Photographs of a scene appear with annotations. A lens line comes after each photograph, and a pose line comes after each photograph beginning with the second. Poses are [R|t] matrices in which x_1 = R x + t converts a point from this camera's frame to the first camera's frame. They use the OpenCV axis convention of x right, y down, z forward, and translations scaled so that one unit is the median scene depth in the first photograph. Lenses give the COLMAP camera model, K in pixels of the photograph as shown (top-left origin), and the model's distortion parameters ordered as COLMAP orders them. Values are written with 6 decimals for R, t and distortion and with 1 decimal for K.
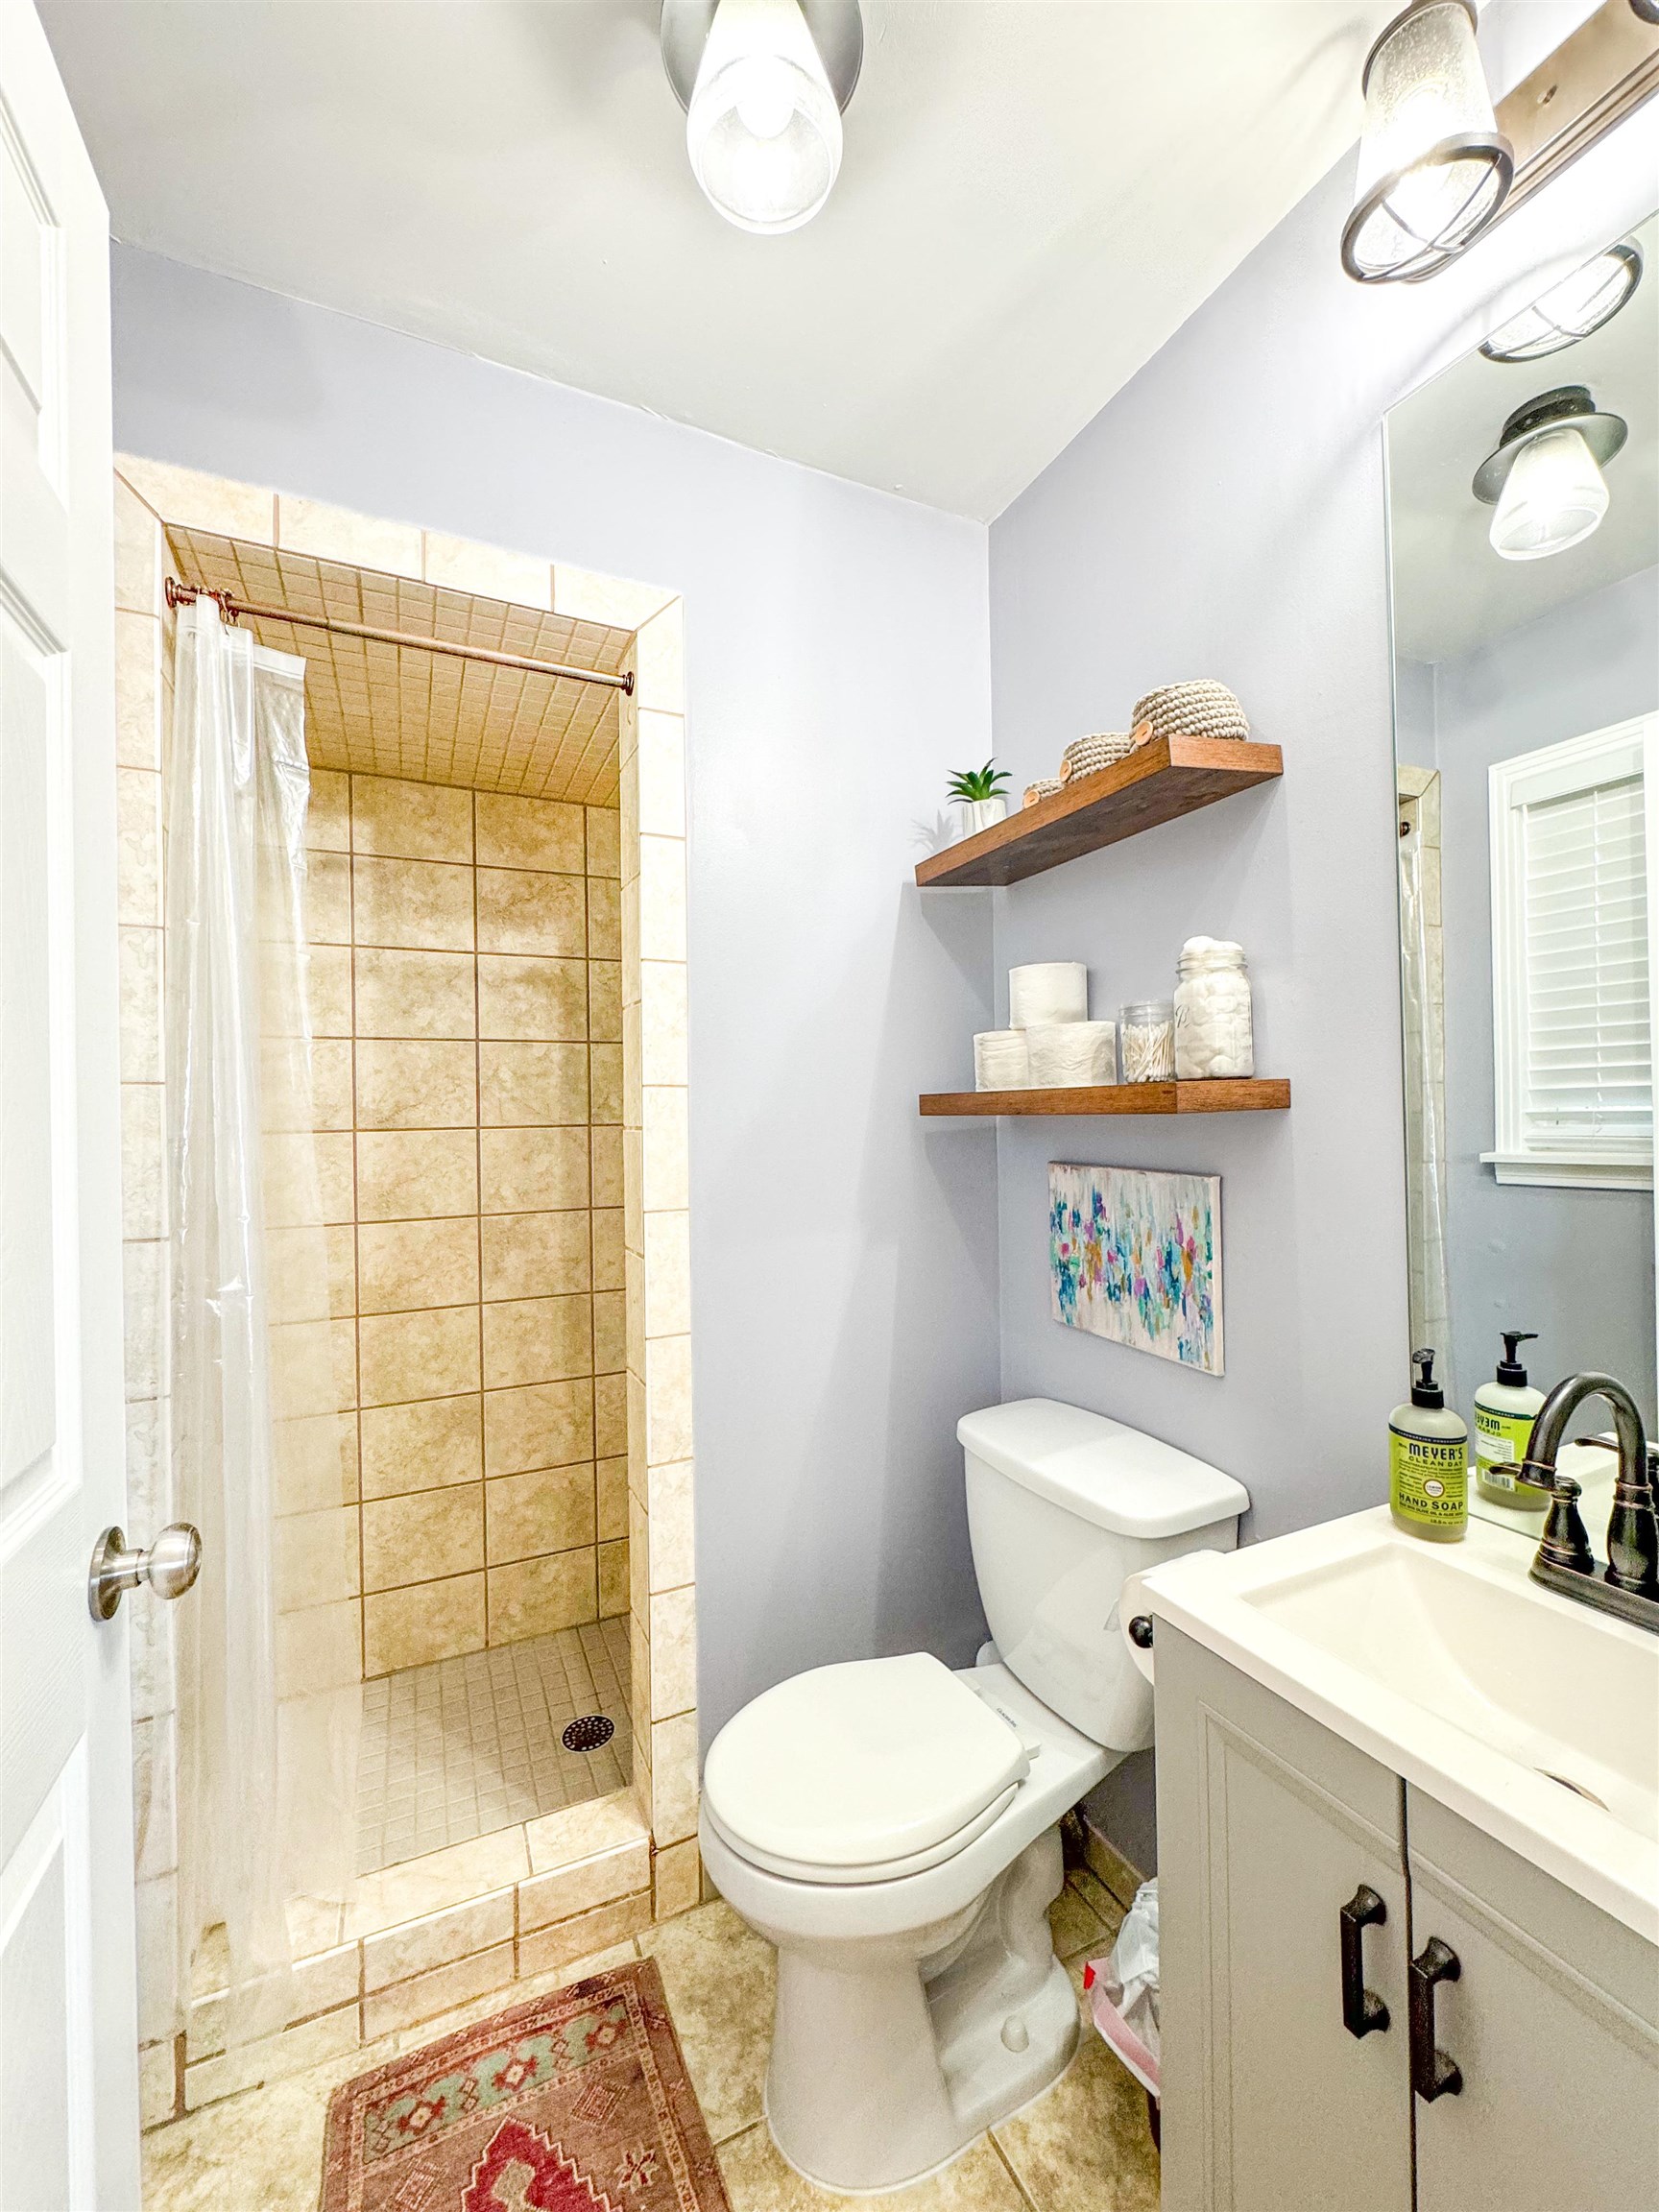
lens RADIAL K [[871.9, 0, 841.9], [0, 871.9, 1108.2], [0, 0, 1]] dist [-0.000533, -0.000081]
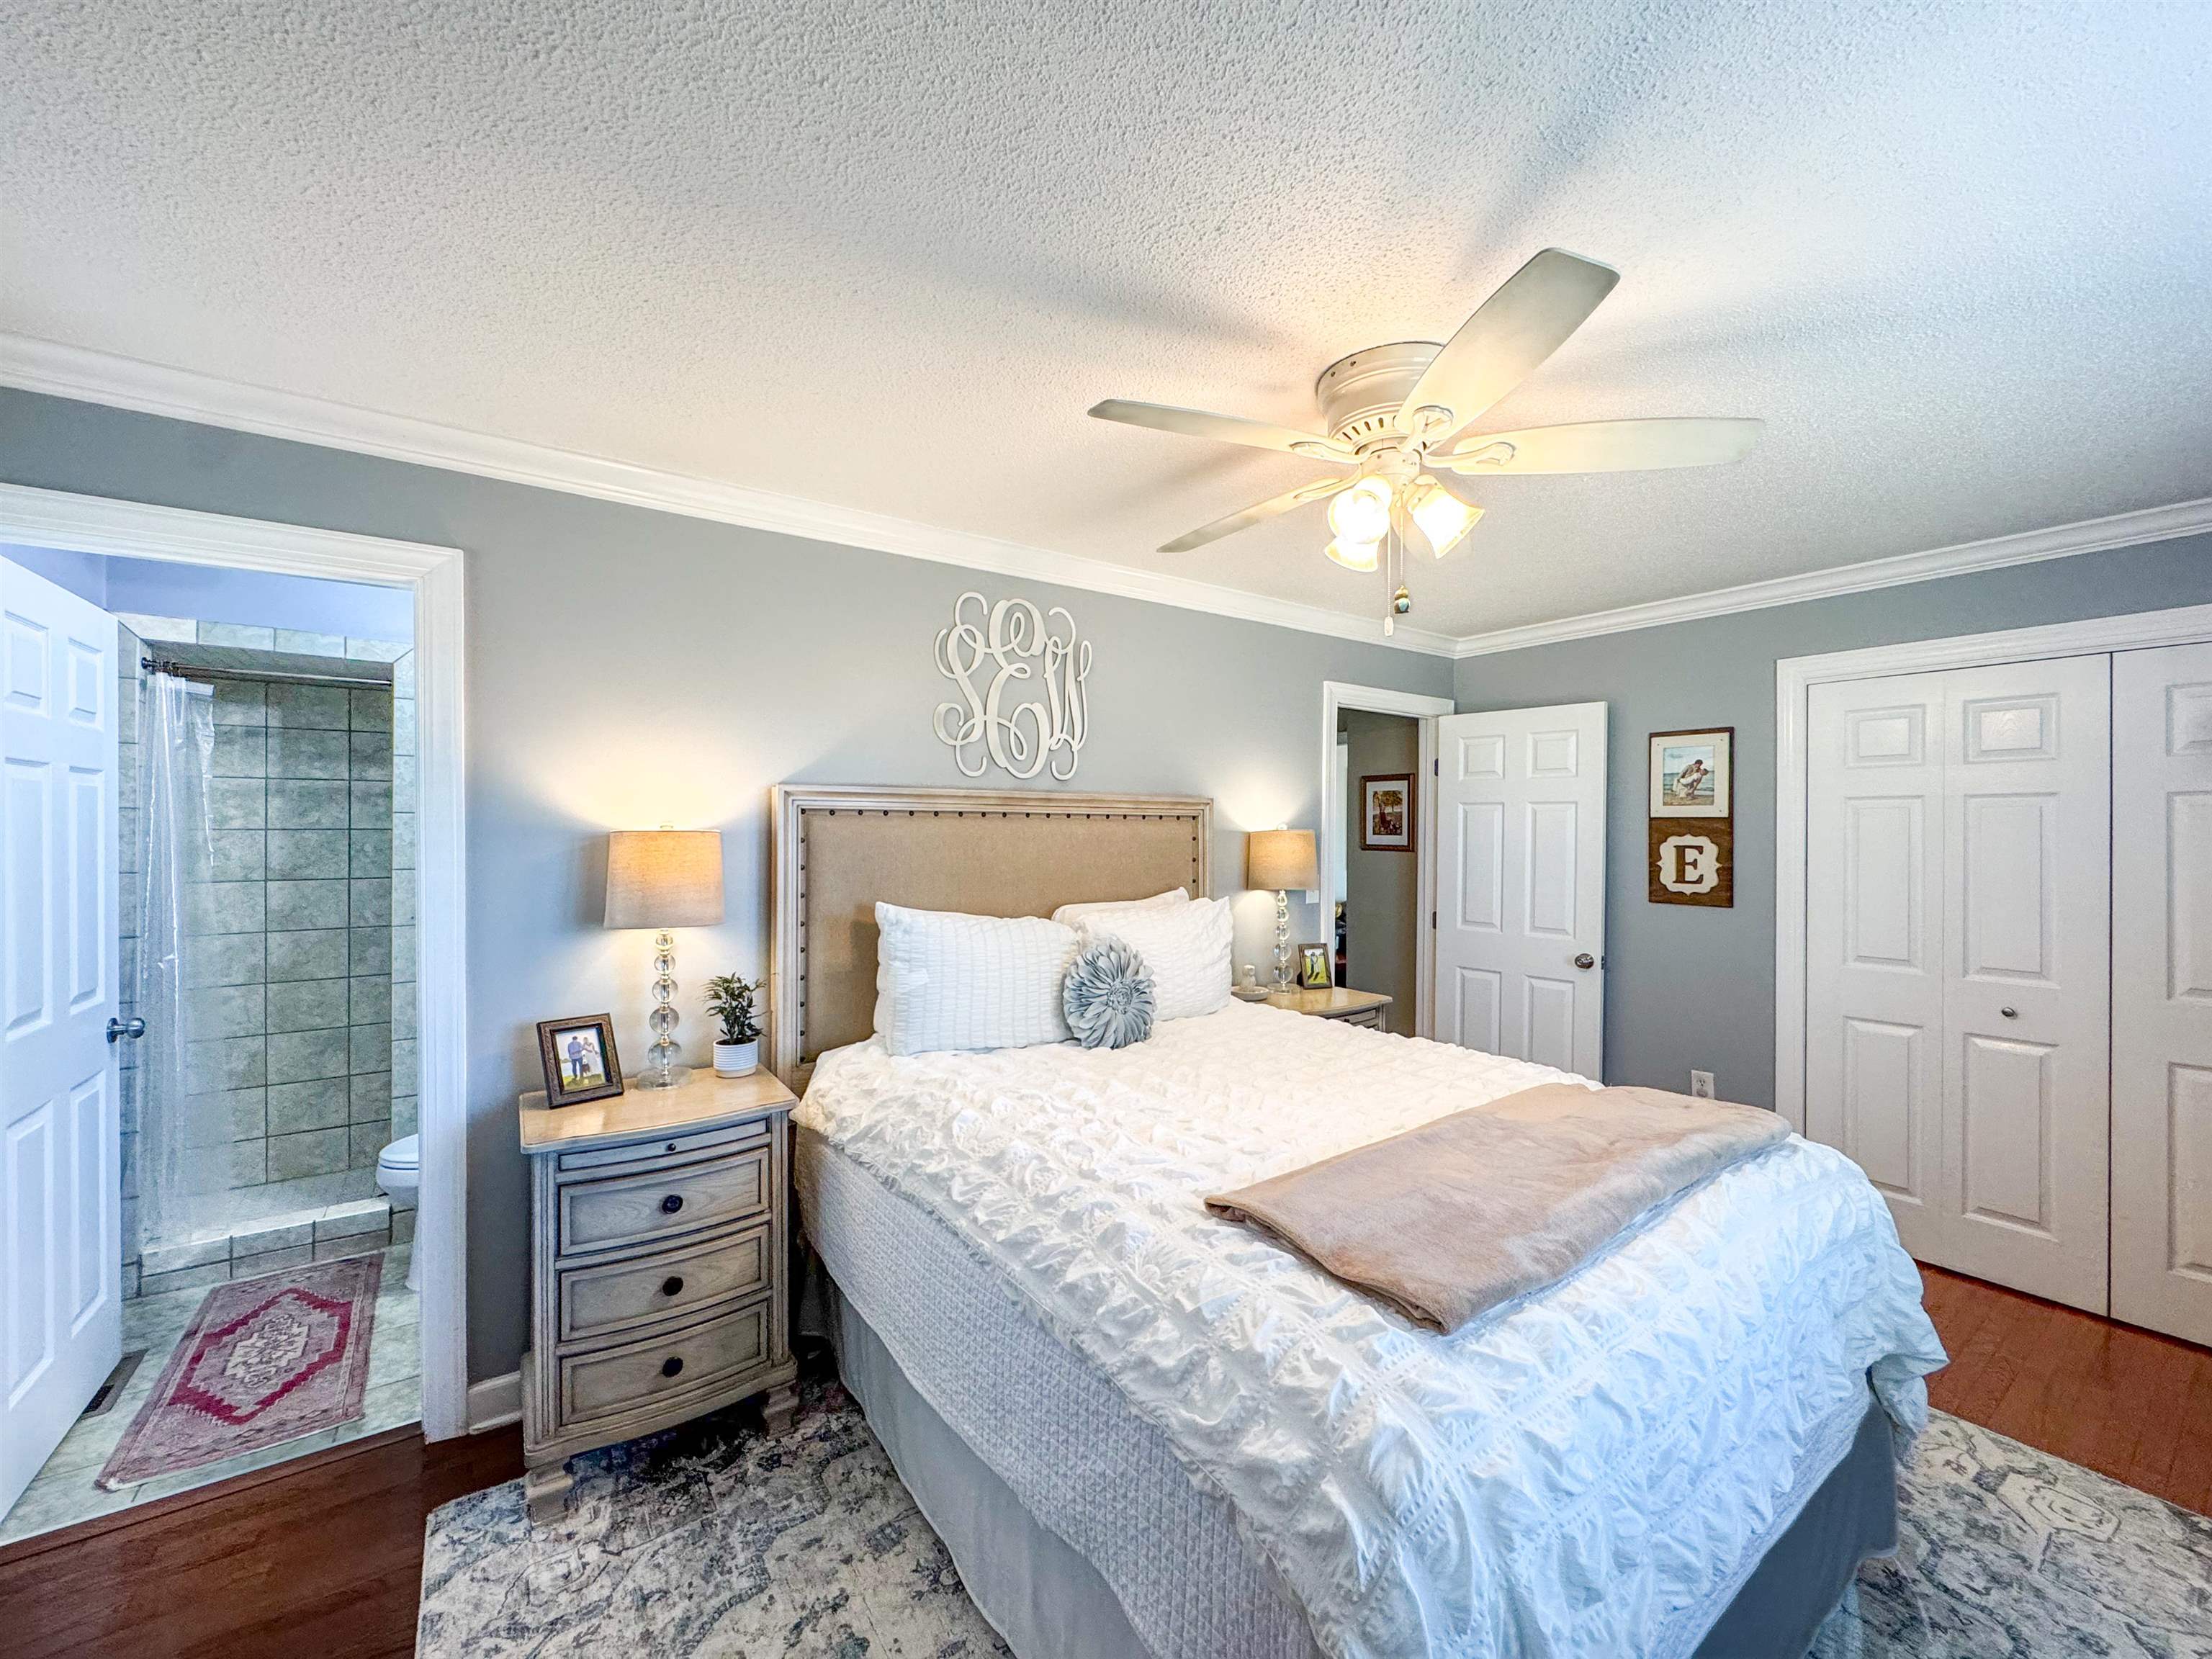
lens RADIAL K [[871.9, 0, 1106.0], [0, 871.9, 829.5], [0, 0, 1]] dist [-0.000533, -0.000081]
pose [[0.986423, 0.019241, 0.163092, 0.858289], [-0.020387, 0.999778, 0.005355, -0.125057], [-0.162953, -0.008607, 0.986596, -1.060173]]
